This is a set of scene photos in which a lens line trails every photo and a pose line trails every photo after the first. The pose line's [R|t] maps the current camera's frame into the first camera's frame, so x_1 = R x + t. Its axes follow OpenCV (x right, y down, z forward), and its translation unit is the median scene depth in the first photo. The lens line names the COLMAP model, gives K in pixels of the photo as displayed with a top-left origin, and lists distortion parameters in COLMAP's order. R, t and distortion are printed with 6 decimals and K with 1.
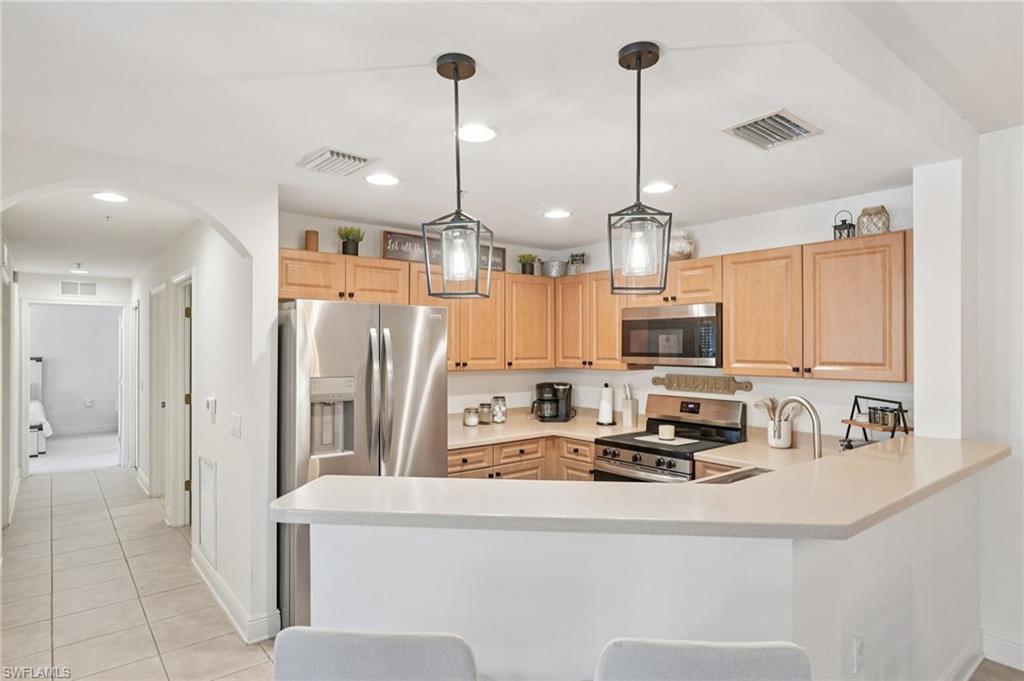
lens RADIAL K [[570.5, 0, 510.3], [0, 570.5, 336.0], [0, 0, 1]] dist [-0.004288, -0.000305]
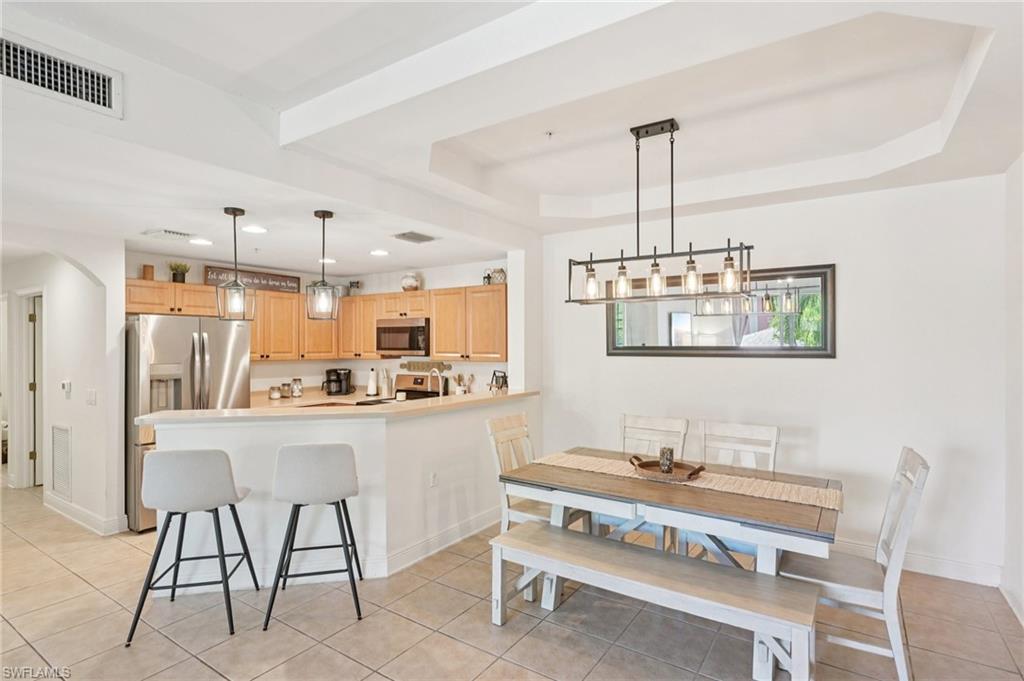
lens RADIAL K [[527.4, 0, 512.2], [0, 527.4, 339.4], [0, 0, 1]] dist [0.001590, 0.001867]
pose [[0.959496, -0.000581, 0.281723, 0.161773], [-0.001924, 0.999961, 0.008615, -0.008148], [-0.281717, -0.008808, 0.959457, -0.553895]]
